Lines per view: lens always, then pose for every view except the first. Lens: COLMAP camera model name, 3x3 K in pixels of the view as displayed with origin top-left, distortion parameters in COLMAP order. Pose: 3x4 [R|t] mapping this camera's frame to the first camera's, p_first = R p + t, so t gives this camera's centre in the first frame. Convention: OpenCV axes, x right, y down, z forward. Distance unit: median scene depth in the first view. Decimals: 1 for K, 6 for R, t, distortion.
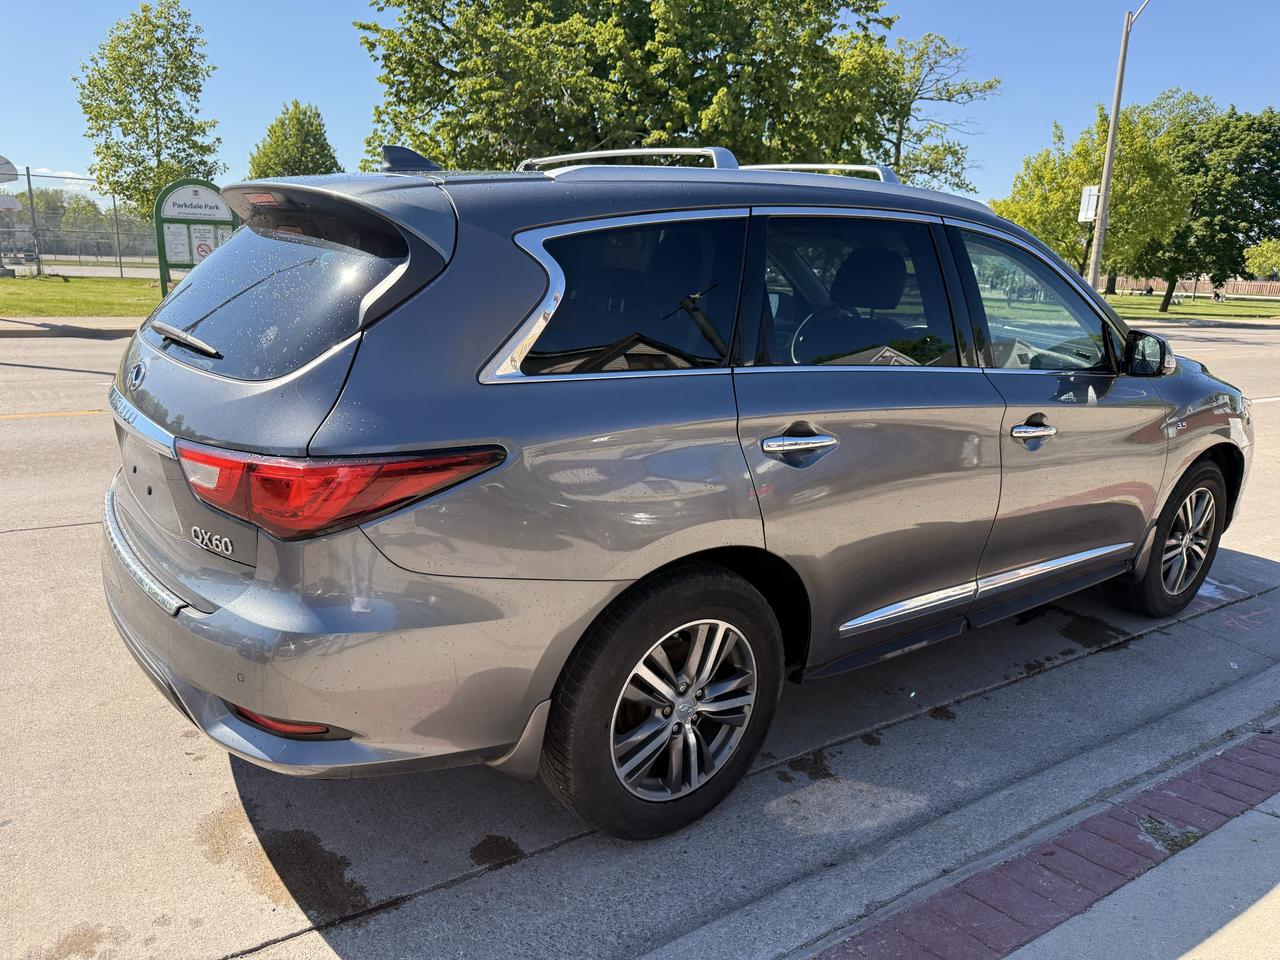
lens RADIAL K [[915.7, 0, 640.8], [0, 915.7, 486.8], [0, 0, 1]] dist [0.021036, -0.024963]
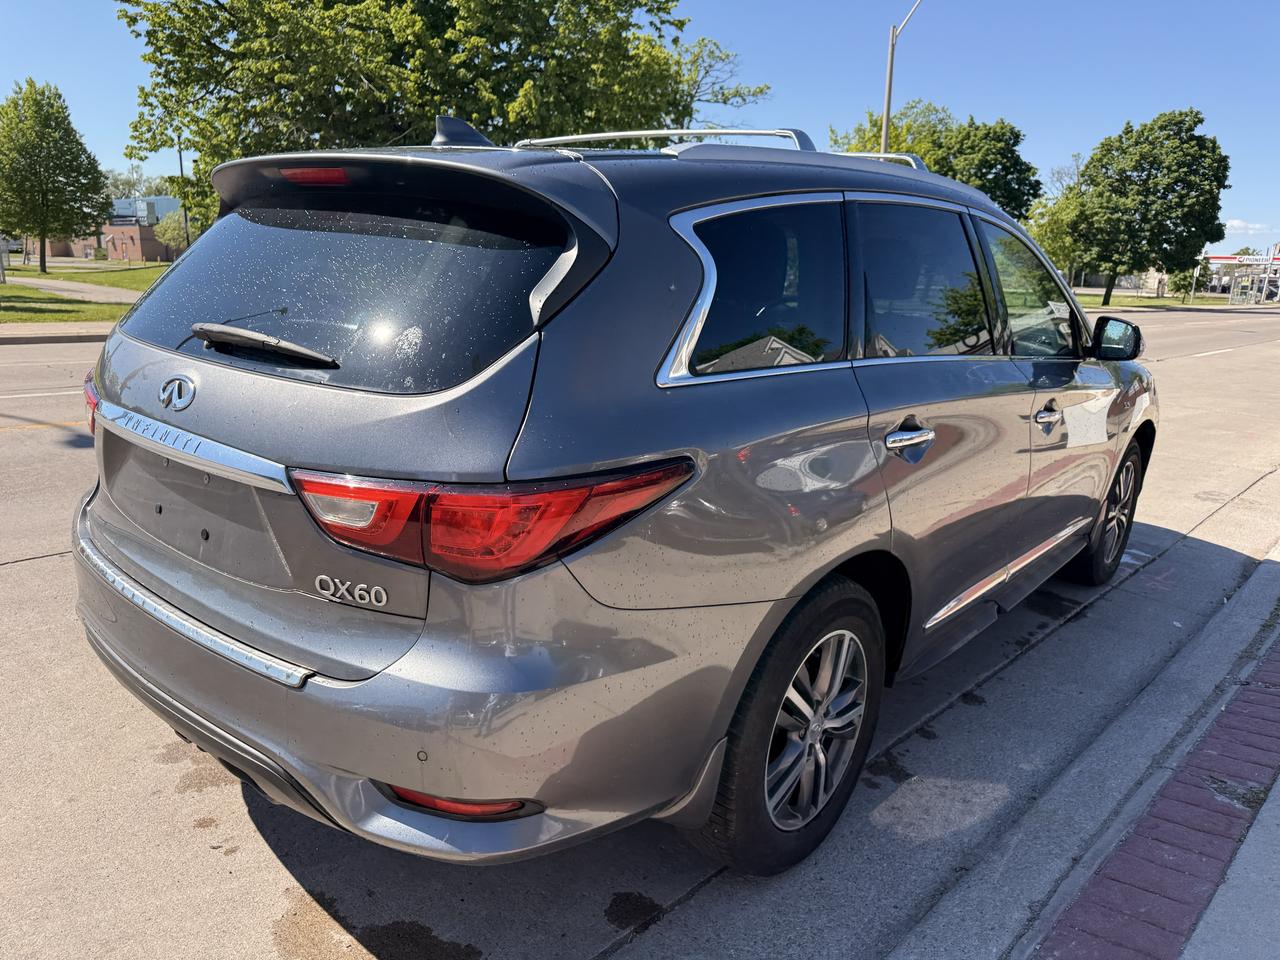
lens RADIAL K [[915.7, 0, 639.3], [0, 915.7, 489.0], [0, 0, 1]] dist [0.021036, -0.024963]
pose [[0.974444, -0.058278, 0.216939, -0.167769], [0.057181, 0.998299, 0.011335, -0.011596], [-0.217231, 0.001359, 0.976119, 0.065441]]
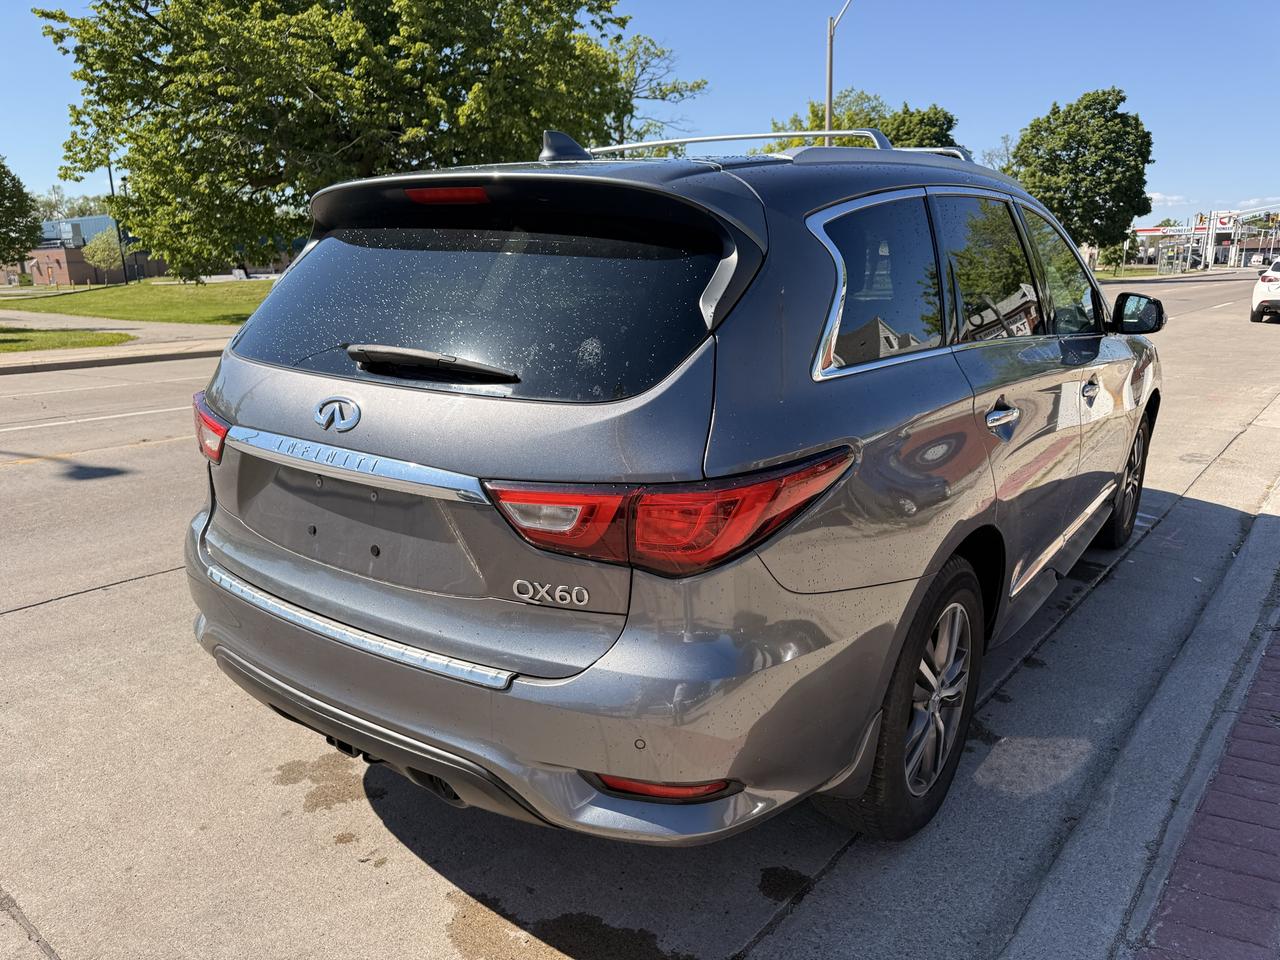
lens RADIAL K [[915.7, 0, 656.3], [0, 915.7, 487.1], [0, 0, 1]] dist [0.021036, -0.024963]
pose [[0.952960, -0.119905, 0.278371, -0.257361], [0.119692, 0.992651, 0.017825, -0.018451], [-0.278463, 0.016333, 0.960308, 0.069225]]
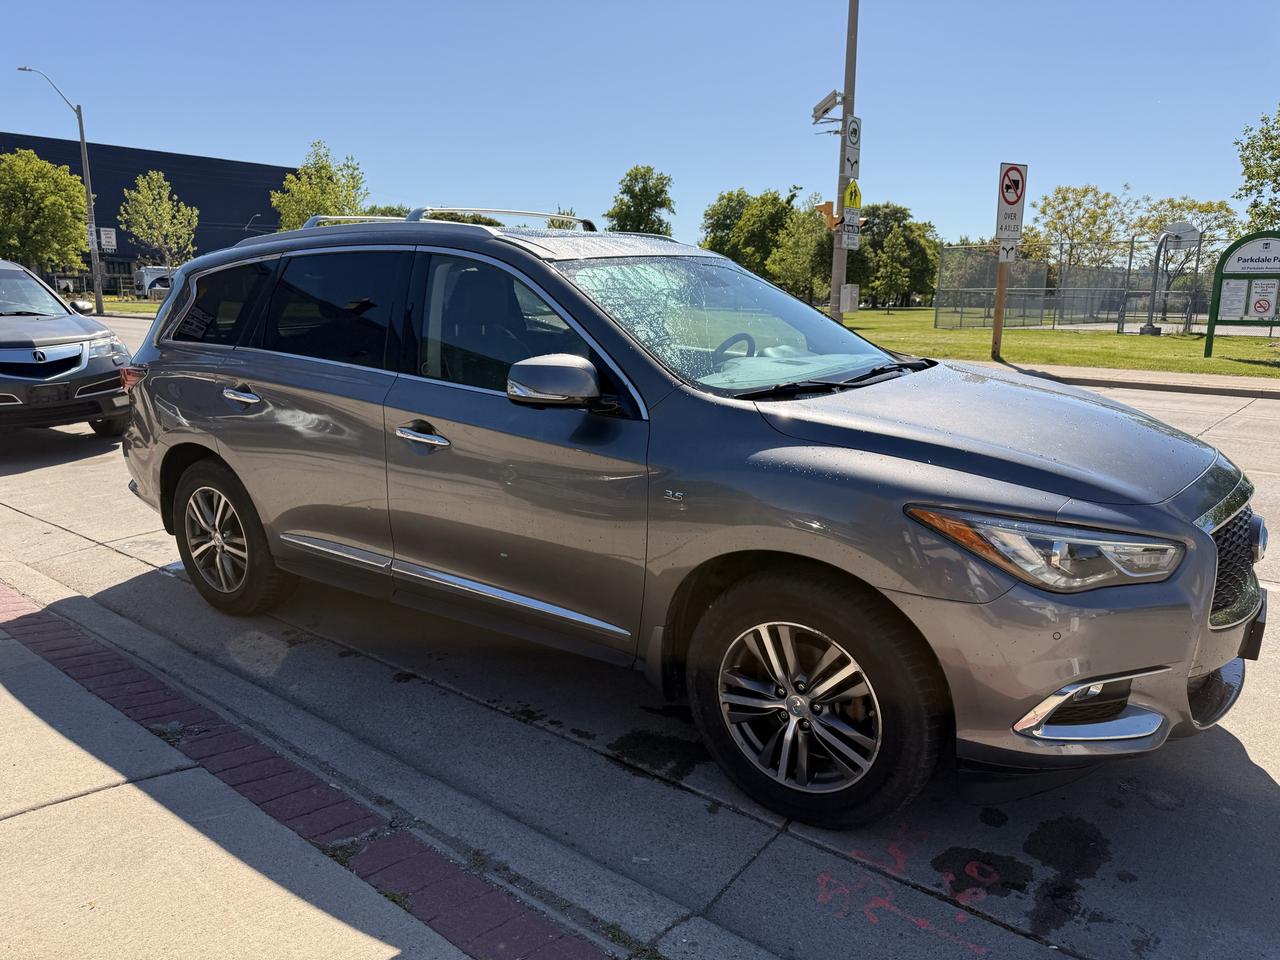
lens RADIAL K [[915.7, 0, 634.1], [0, 915.7, 484.1], [0, 0, 1]] dist [0.021036, -0.024963]
pose [[0.296793, 0.161498, -0.941187, 1.027955], [-0.227591, 0.969158, 0.094529, -0.111564], [0.927424, 0.186150, 0.324395, 0.609361]]
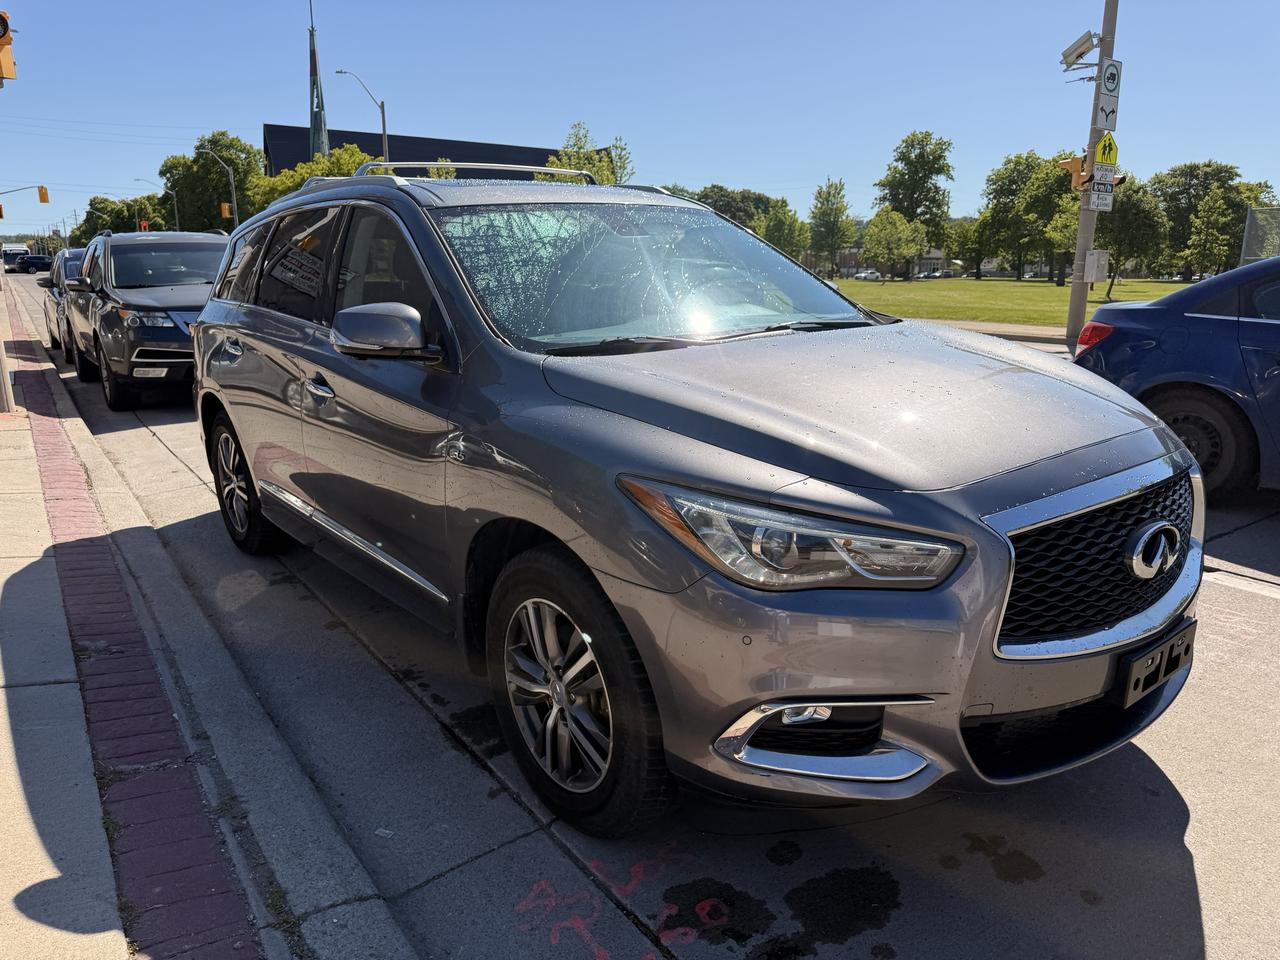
lens RADIAL K [[915.7, 0, 631.9], [0, 915.7, 477.0], [0, 0, 1]] dist [0.021036, -0.024963]
pose [[0.009408, 0.187426, -0.982234, 1.026888], [-0.241822, 0.953548, 0.179636, -0.165573], [0.970275, 0.235835, 0.054294, 0.899451]]
